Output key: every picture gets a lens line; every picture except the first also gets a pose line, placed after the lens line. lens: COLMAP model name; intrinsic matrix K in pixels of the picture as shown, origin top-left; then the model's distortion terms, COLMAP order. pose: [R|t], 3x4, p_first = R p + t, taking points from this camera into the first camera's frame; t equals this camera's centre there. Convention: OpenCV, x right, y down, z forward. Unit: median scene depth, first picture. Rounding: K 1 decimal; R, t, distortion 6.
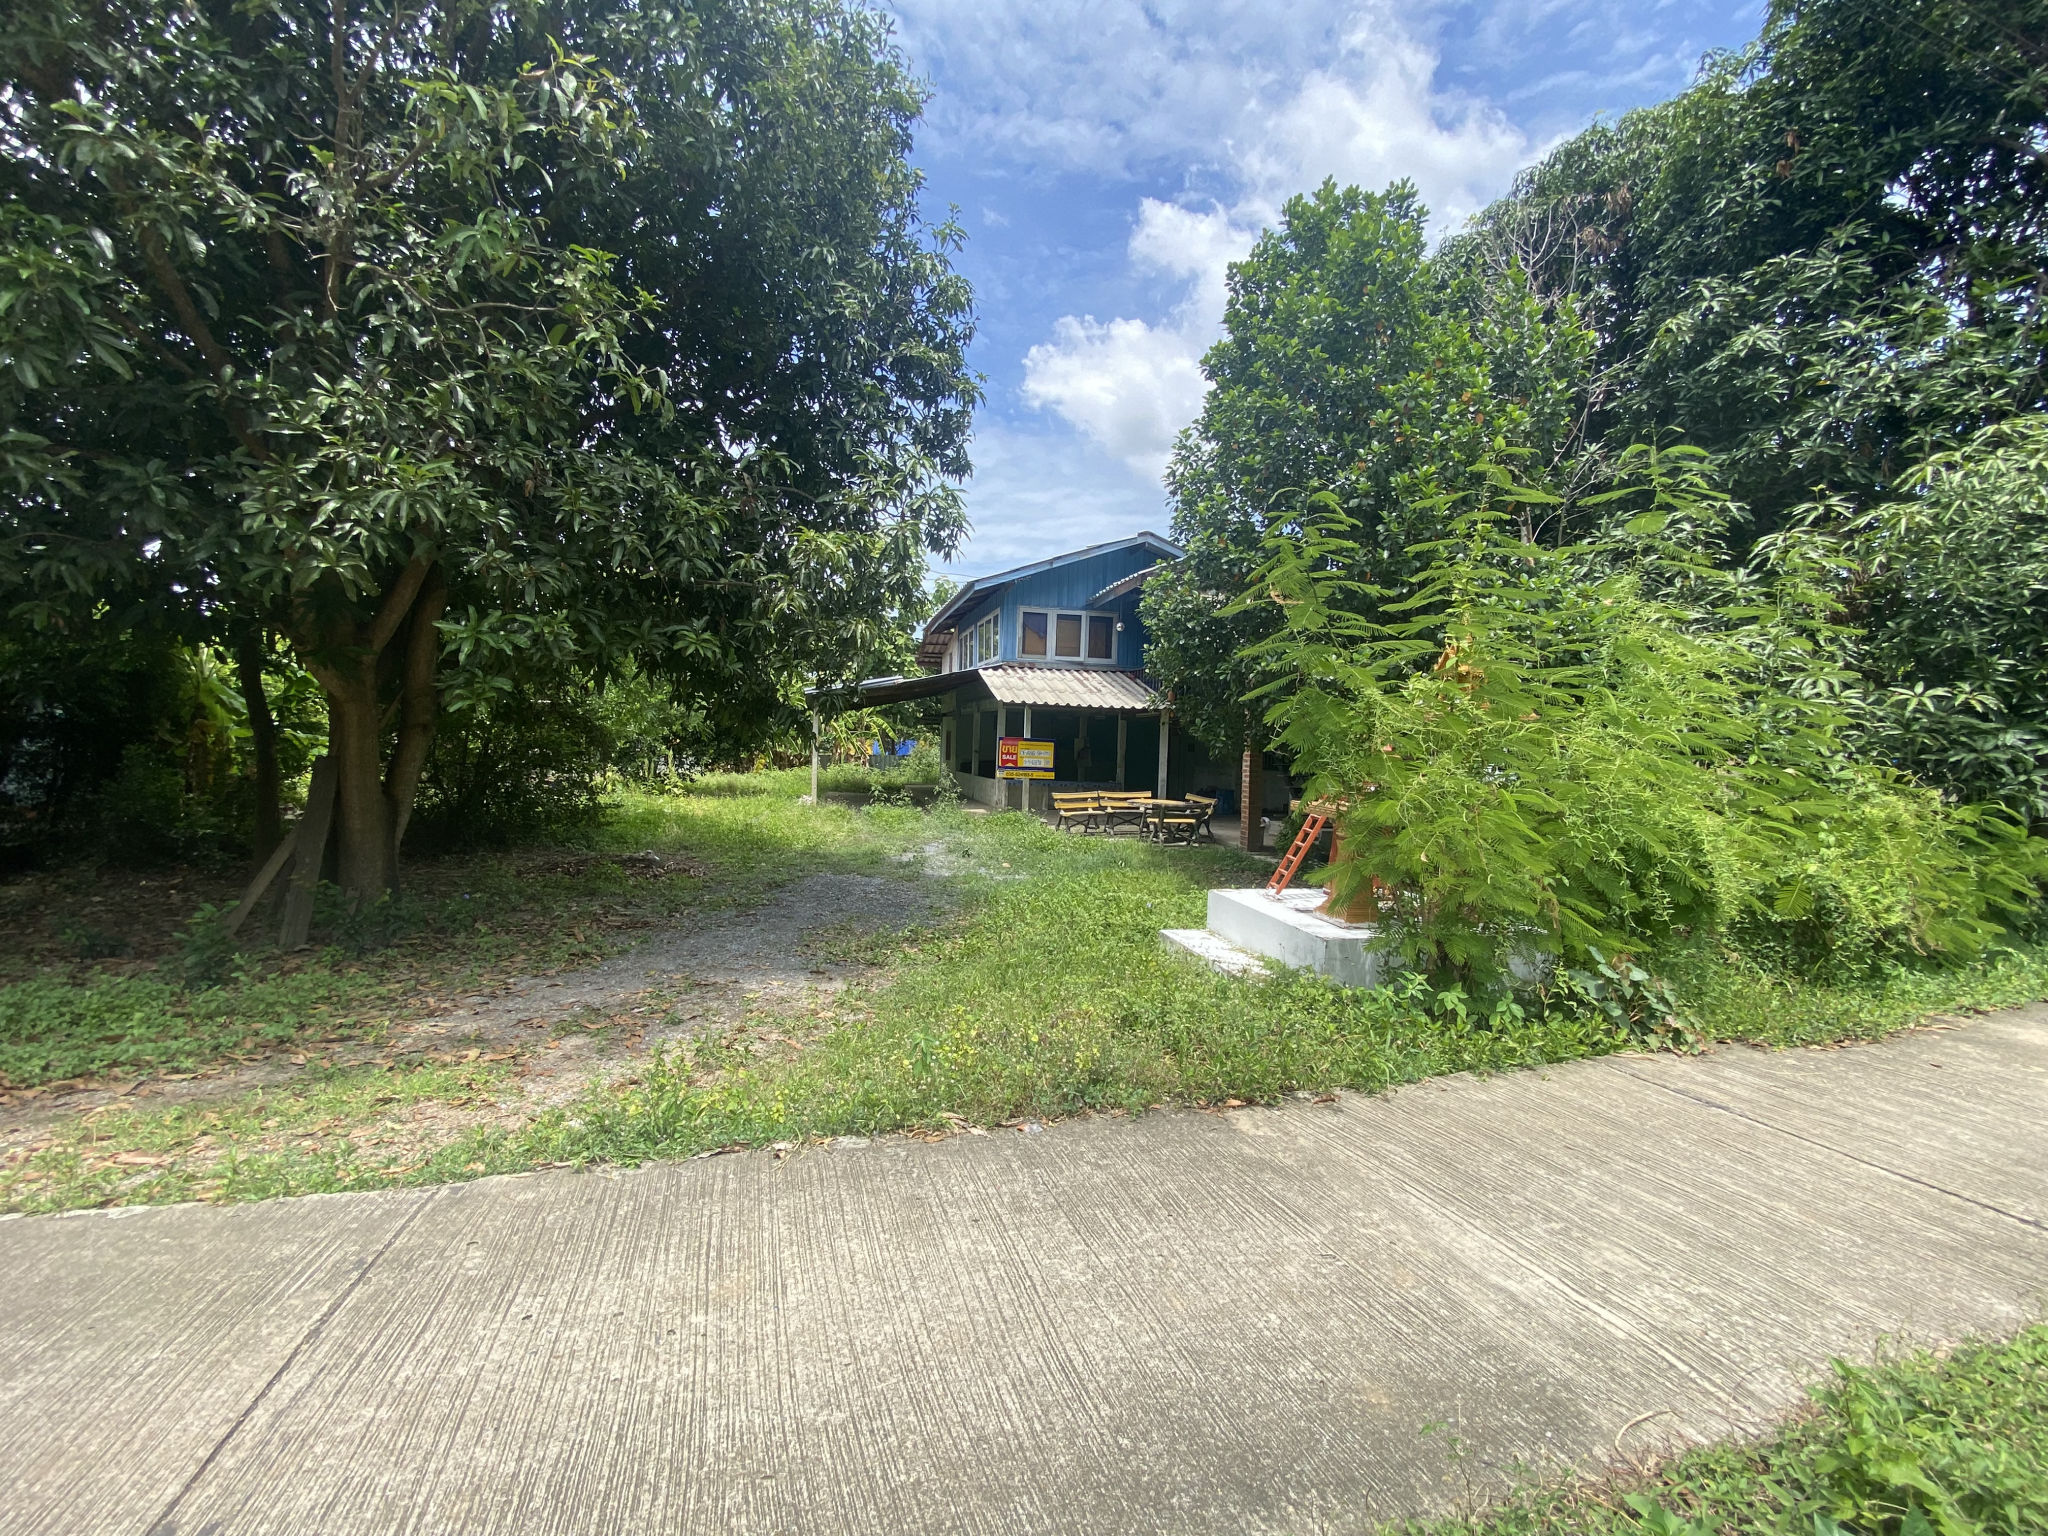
lens RADIAL K [[783.8, 0, 1024.0], [0, 783.8, 768.0], [0, 0, 1]] dist [0.001080, 0.000026]
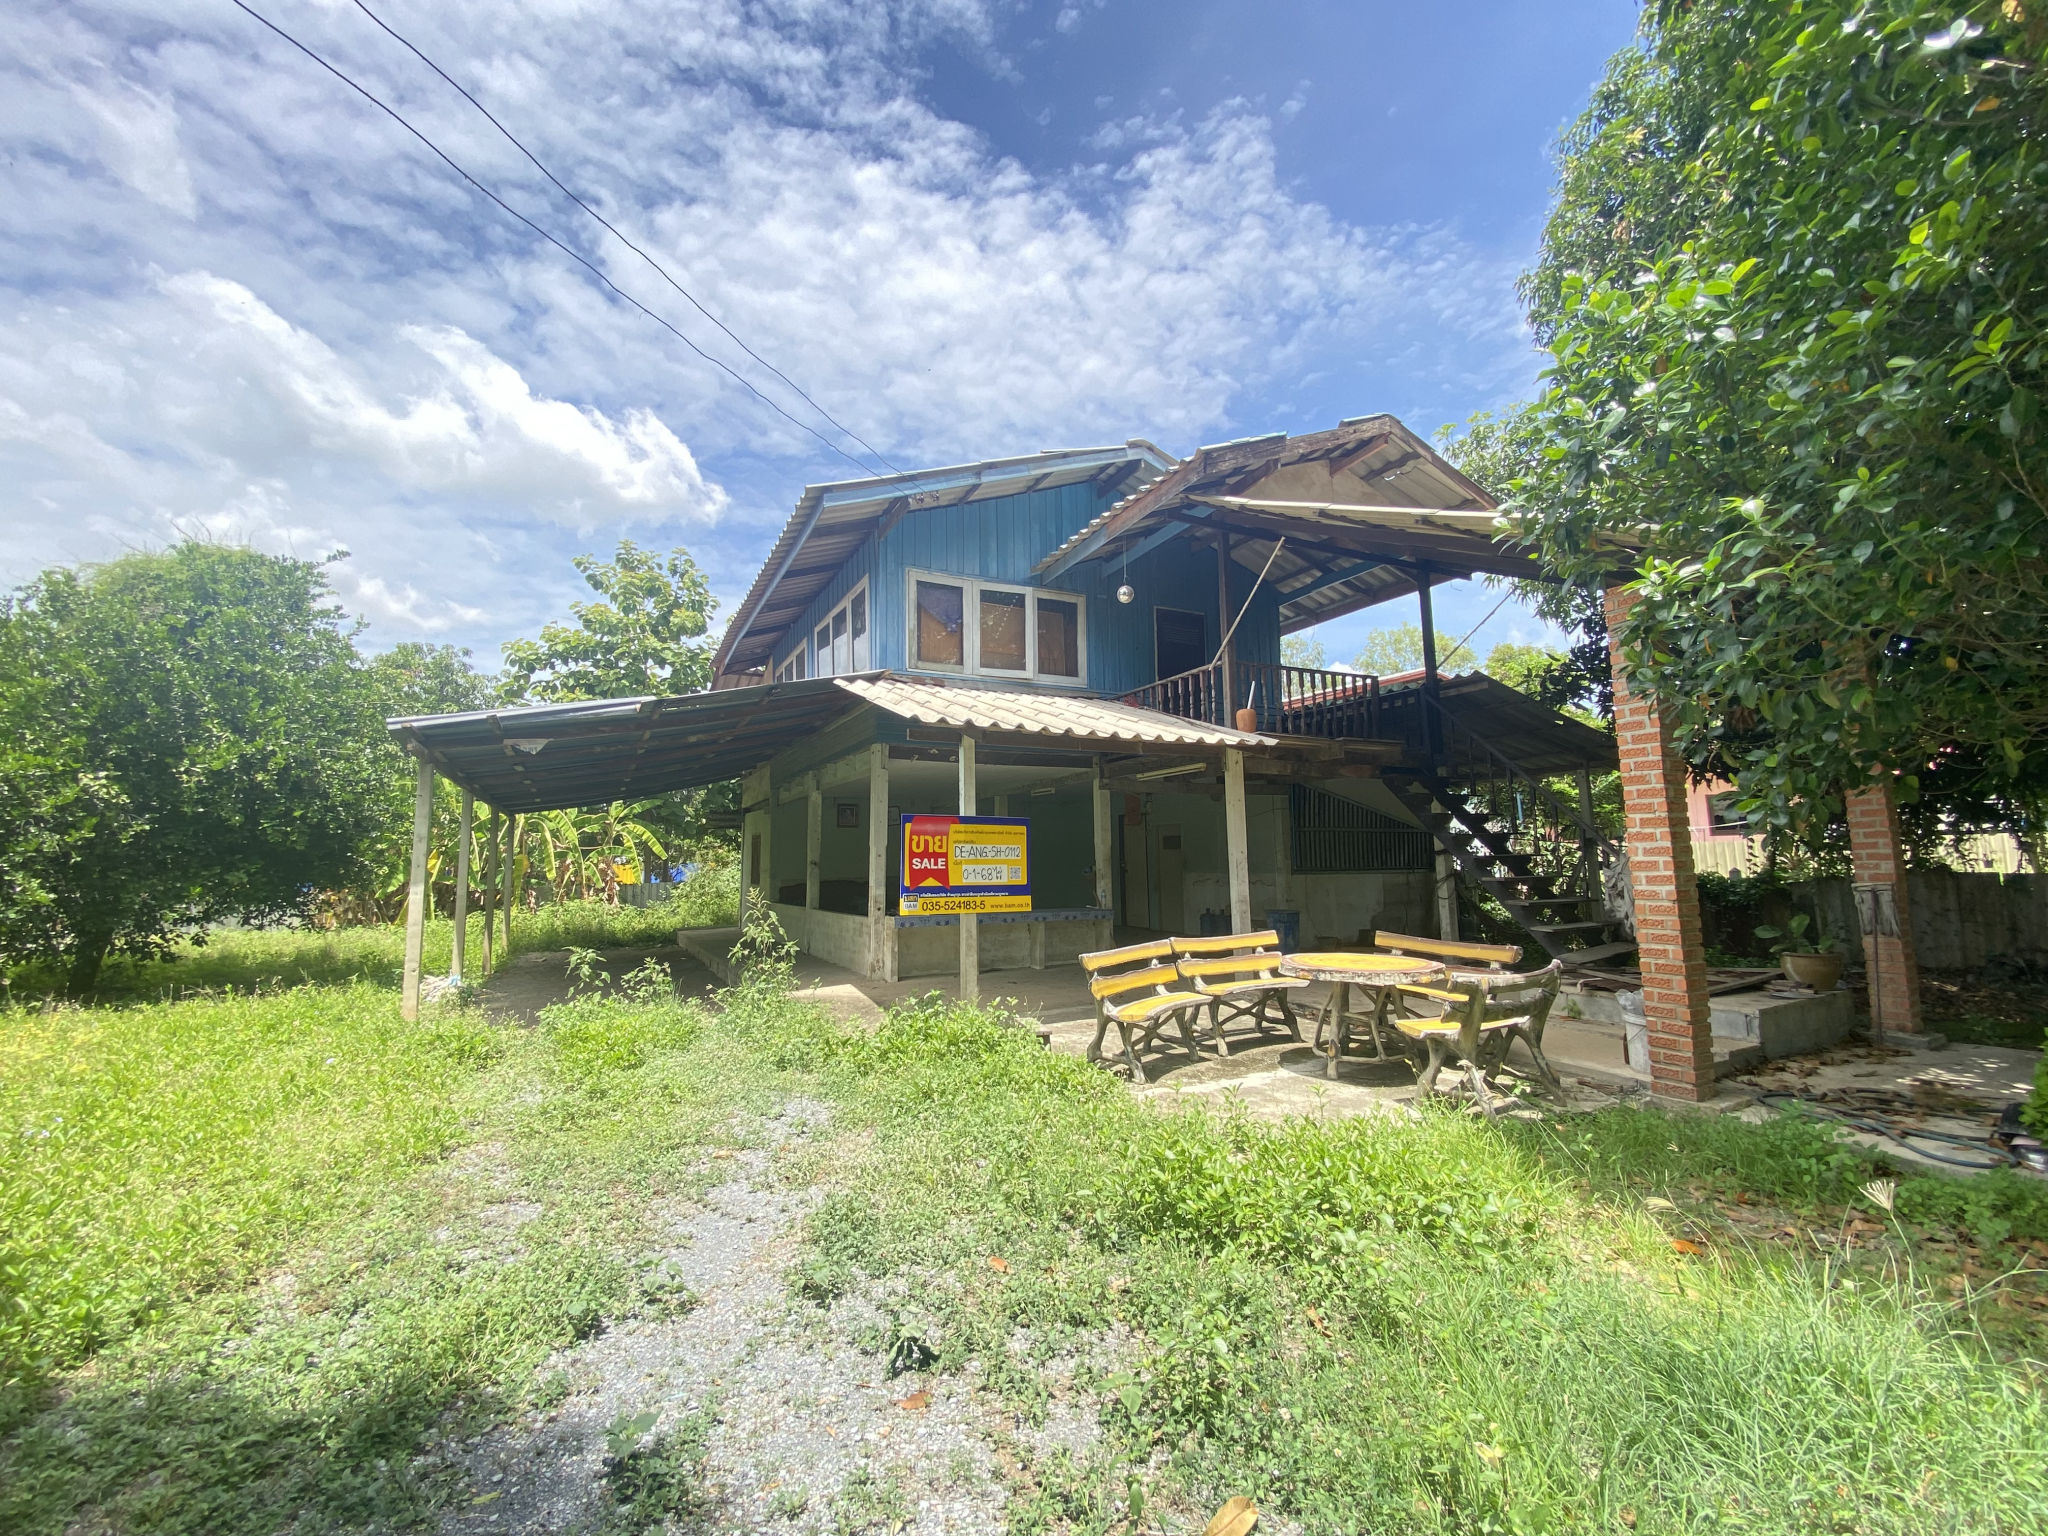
lens RADIAL K [[783.8, 0, 1024.0], [0, 783.8, 768.0], [0, 0, 1]] dist [0.001080, 0.000026]
pose [[0.969633, -0.012517, 0.244244, -0.058971], [0.049387, 0.988137, -0.145420, -0.001251], [-0.239526, 0.153067, 0.958748, 0.508297]]
